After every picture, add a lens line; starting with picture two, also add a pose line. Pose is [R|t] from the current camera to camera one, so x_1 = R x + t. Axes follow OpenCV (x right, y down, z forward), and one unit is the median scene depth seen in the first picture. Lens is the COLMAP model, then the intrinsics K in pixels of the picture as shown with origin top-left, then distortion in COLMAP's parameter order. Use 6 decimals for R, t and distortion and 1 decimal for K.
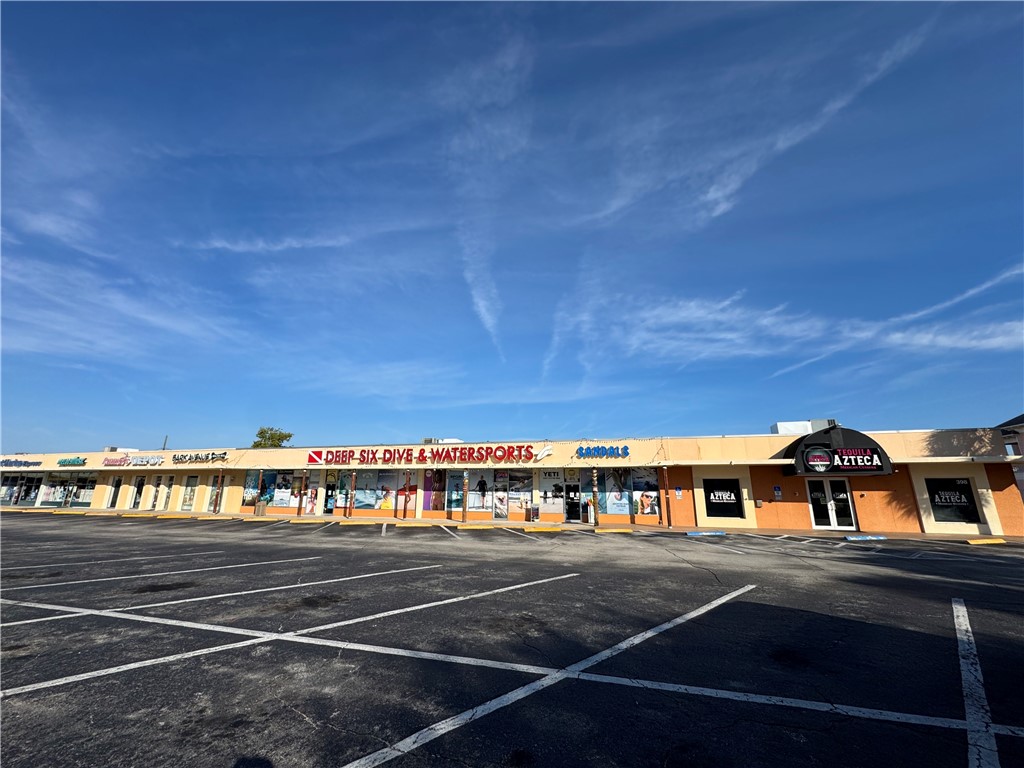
lens RADIAL K [[413.1, 0, 515.1], [0, 413.1, 389.9], [0, 0, 1]] dist [-0.012055, 0.000104]
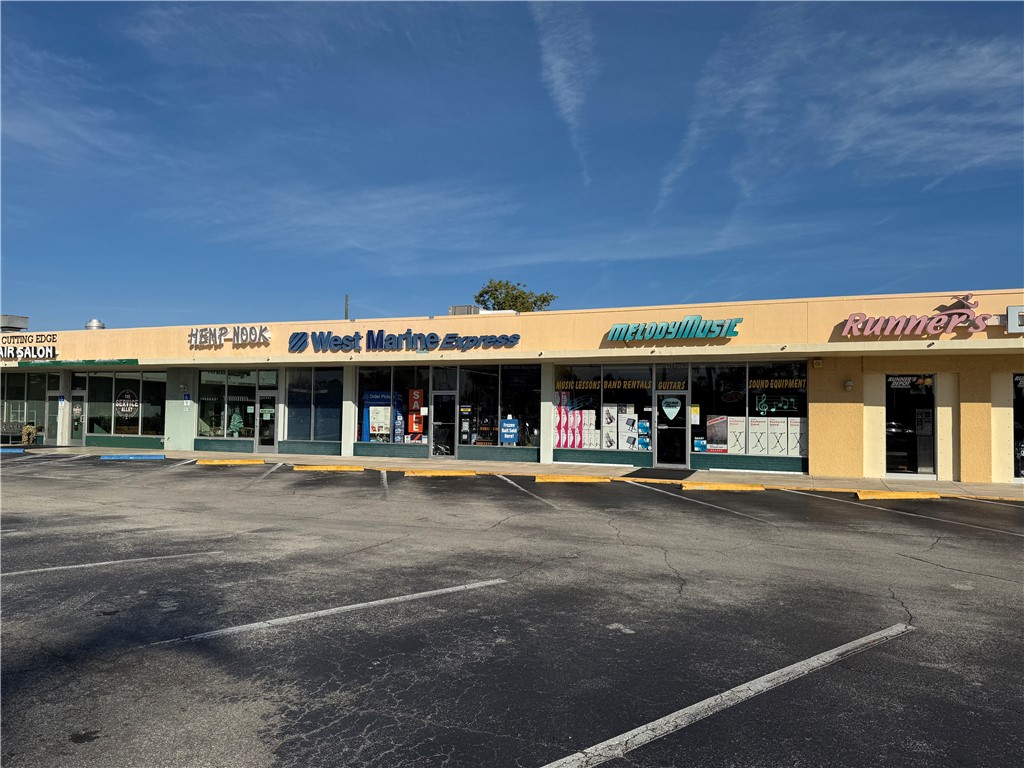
lens RADIAL K [[721.1, 0, 508.2], [0, 721.1, 382.9], [0, 0, 1]] dist [0.044584, -0.056271]
pose [[0.995186, 0.005784, -0.097831, -1.772147], [0.013484, 0.980681, 0.195148, 0.158107], [0.097070, -0.195528, 0.975882, 0.649253]]
